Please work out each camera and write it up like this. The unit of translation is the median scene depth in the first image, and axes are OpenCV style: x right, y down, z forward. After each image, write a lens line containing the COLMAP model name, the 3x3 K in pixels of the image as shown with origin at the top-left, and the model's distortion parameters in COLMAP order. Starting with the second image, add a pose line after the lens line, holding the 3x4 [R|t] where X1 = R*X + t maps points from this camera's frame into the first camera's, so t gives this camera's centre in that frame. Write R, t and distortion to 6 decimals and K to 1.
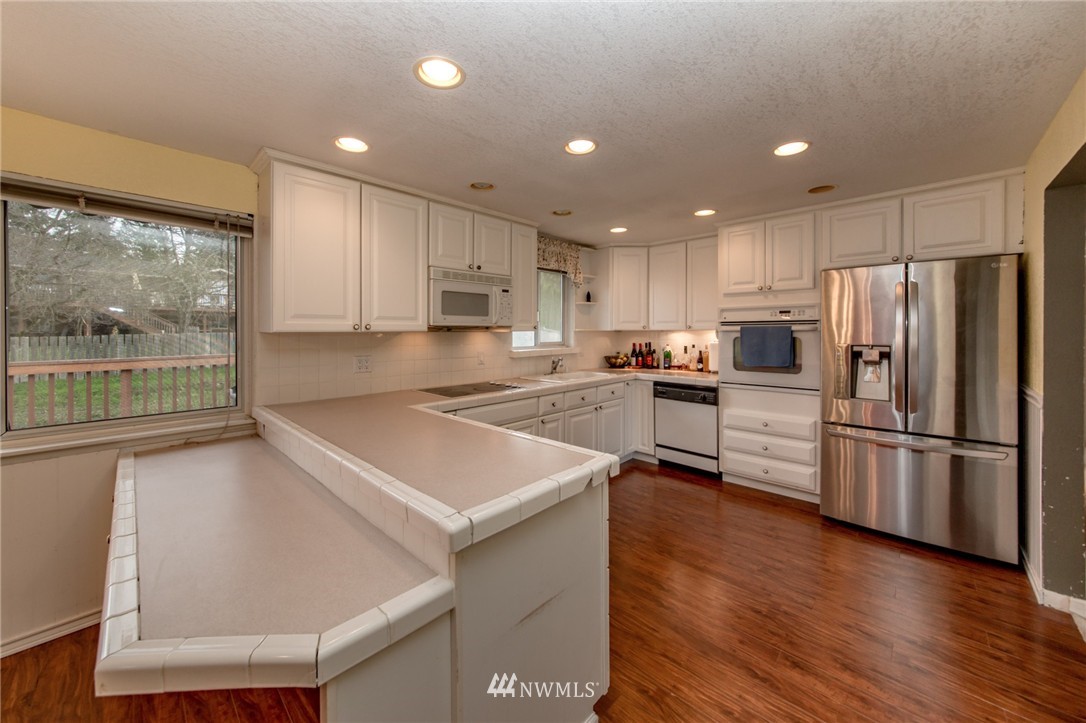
lens RADIAL K [[391.2, 0, 536.6], [0, 391.2, 331.6], [0, 0, 1]] dist [0.000123, -0.000258]
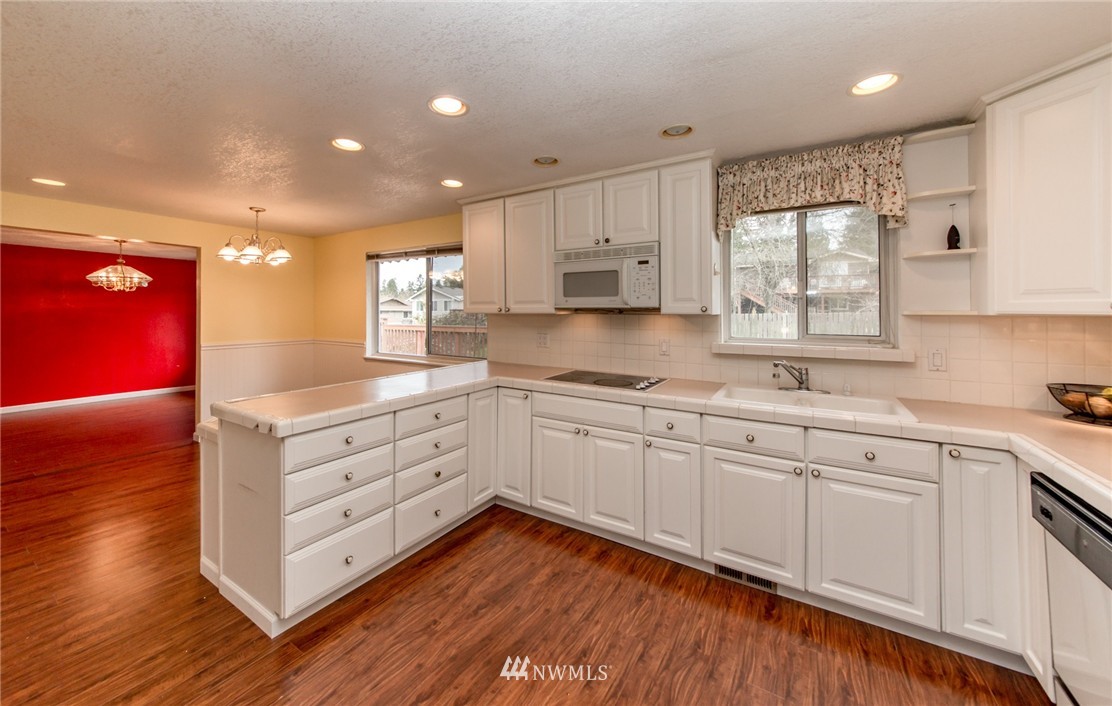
lens RADIAL K [[413.2, 0, 570.1], [0, 413.2, 310.3], [0, 0, 1]] dist [-0.000104, 0.000185]
pose [[0.221471, 0.002208, -0.975164, 0.718072], [-0.004032, 0.999991, 0.001349, -0.009884], [0.975159, 0.003633, 0.221478, 0.707464]]
